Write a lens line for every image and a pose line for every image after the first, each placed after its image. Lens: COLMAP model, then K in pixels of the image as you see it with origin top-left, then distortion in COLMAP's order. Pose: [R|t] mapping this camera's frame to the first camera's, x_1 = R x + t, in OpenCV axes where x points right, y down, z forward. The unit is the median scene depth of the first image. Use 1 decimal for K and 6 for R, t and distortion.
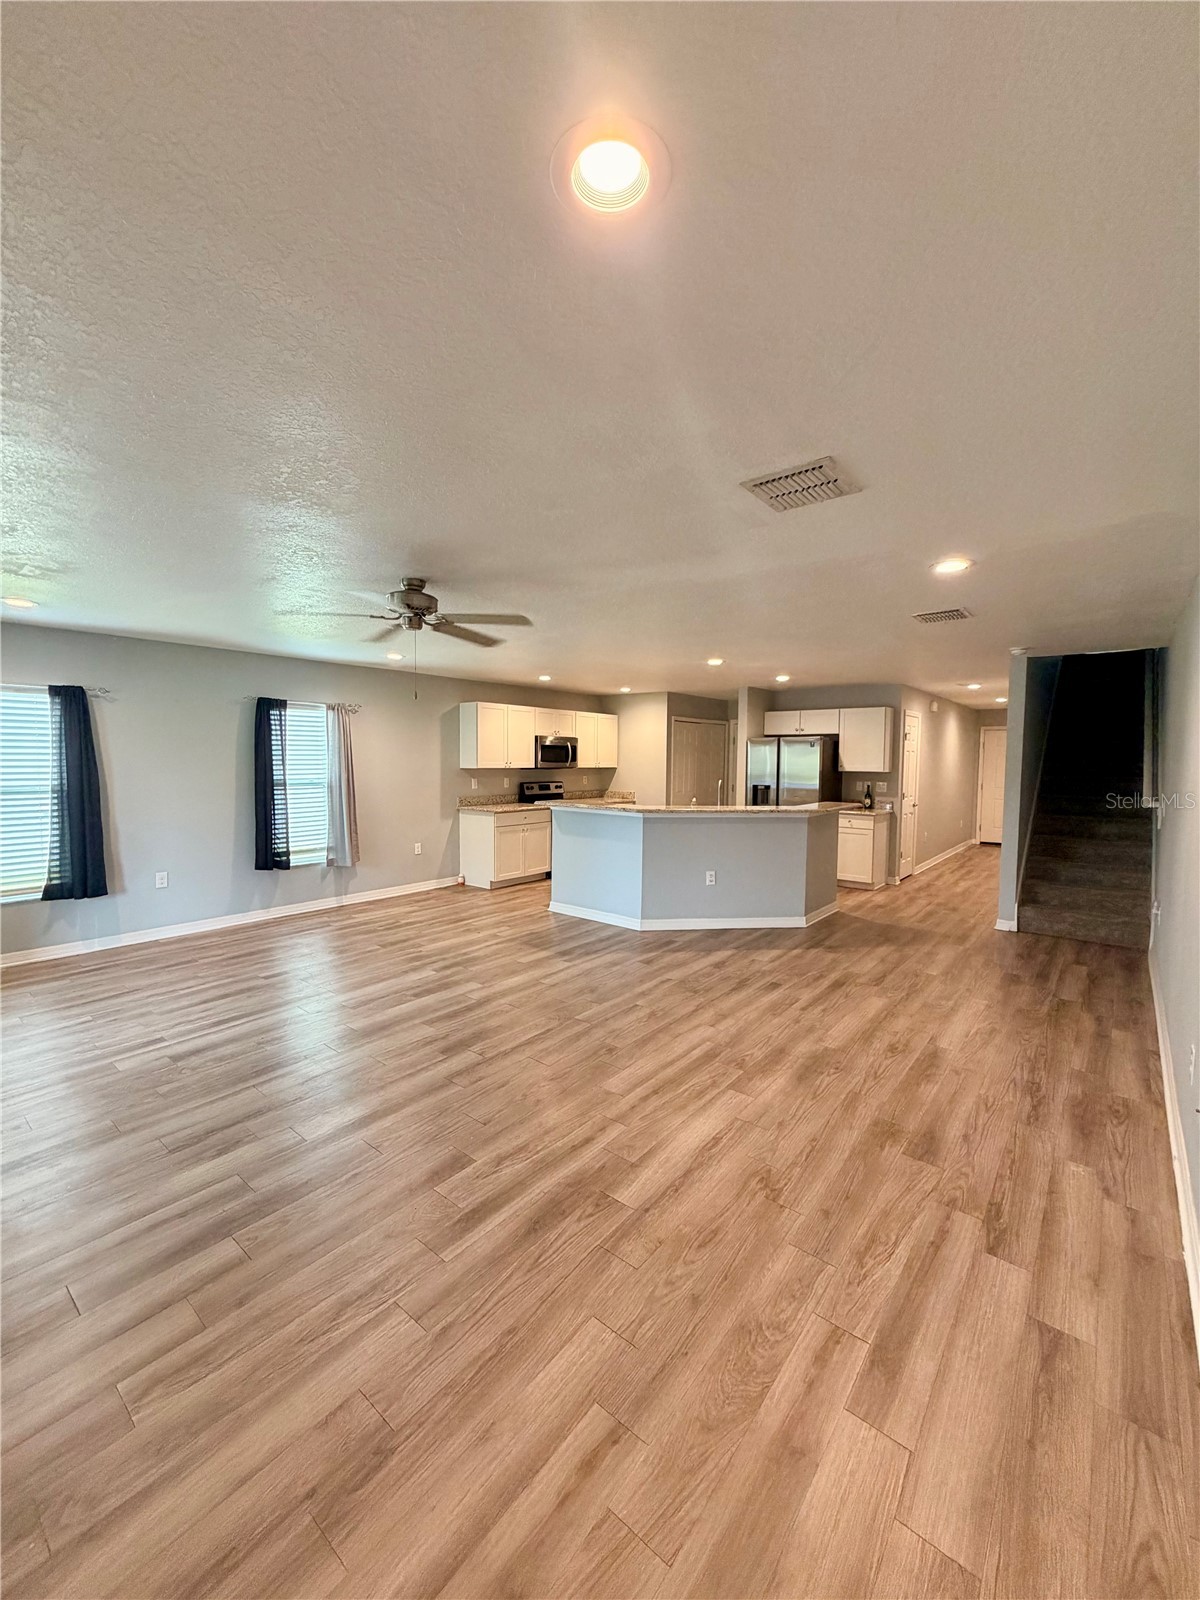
lens RADIAL K [[640.4, 0, 603.2], [0, 640.4, 796.6], [0, 0, 1]] dist [-0.000157, -0.000065]
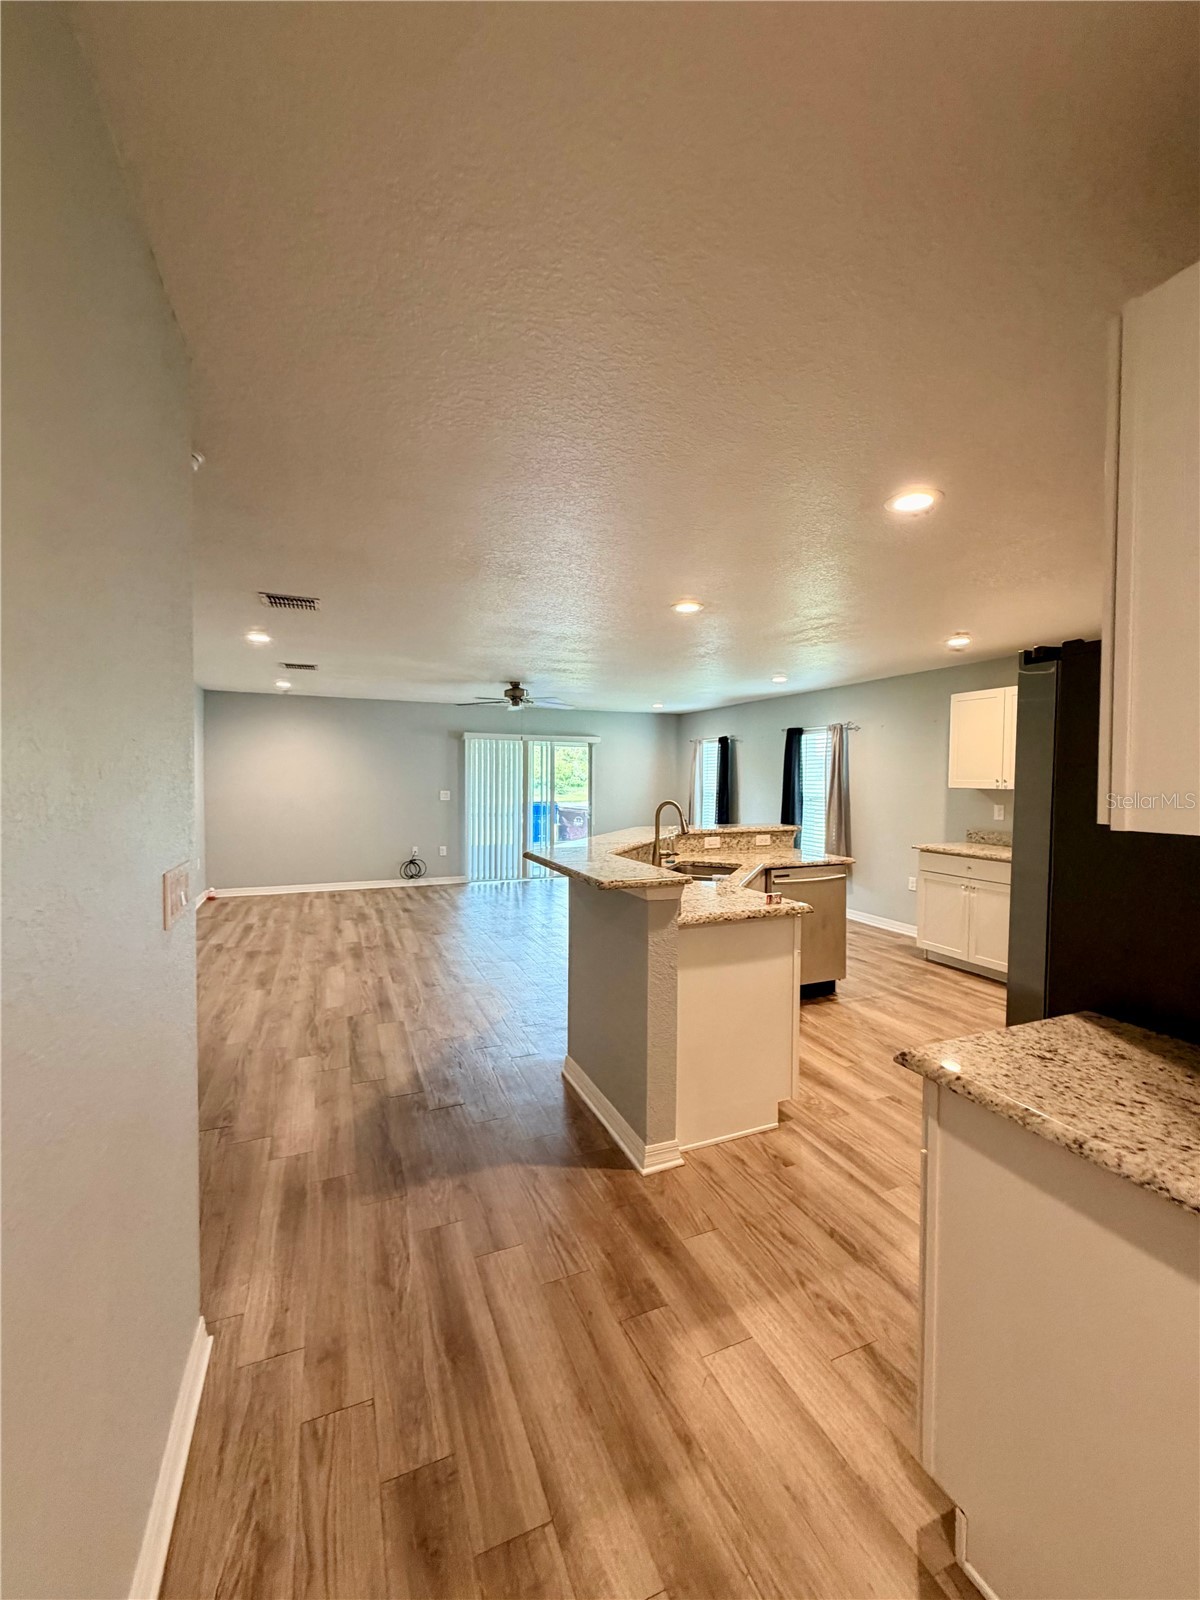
lens RADIAL K [[640.4, 0, 599.4], [0, 640.4, 792.6], [0, 0, 1]] dist [-0.000157, -0.000065]
pose [[-0.471467, 0.009376, -0.881834, 0.940282], [-0.066284, 0.996738, 0.046036, -0.071101], [0.879389, 0.080156, -0.469308, 1.528416]]
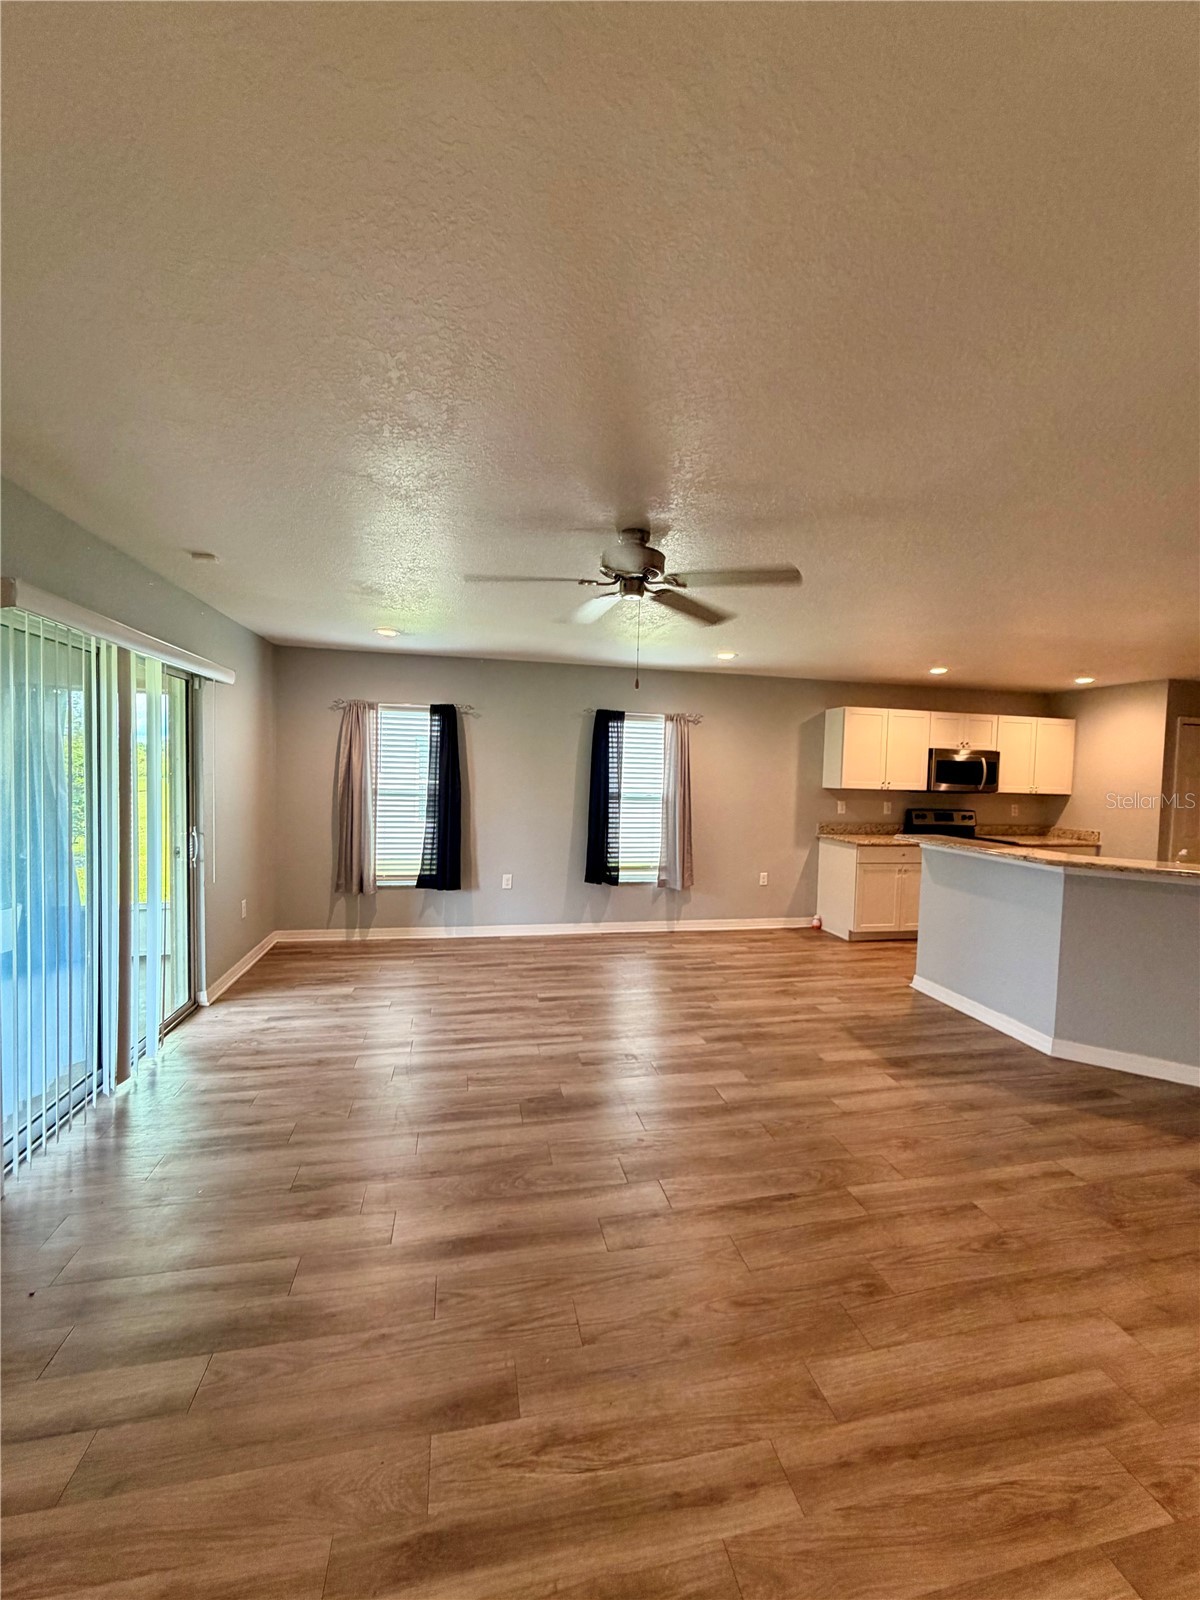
lens RADIAL K [[640.4, 0, 602.3], [0, 640.4, 794.3], [0, 0, 1]] dist [-0.000157, -0.000065]
pose [[0.781636, 0.035770, -0.622708, 0.111419], [-0.058843, 0.998130, -0.016525, -0.008430], [0.620953, 0.049559, 0.782280, 0.274021]]
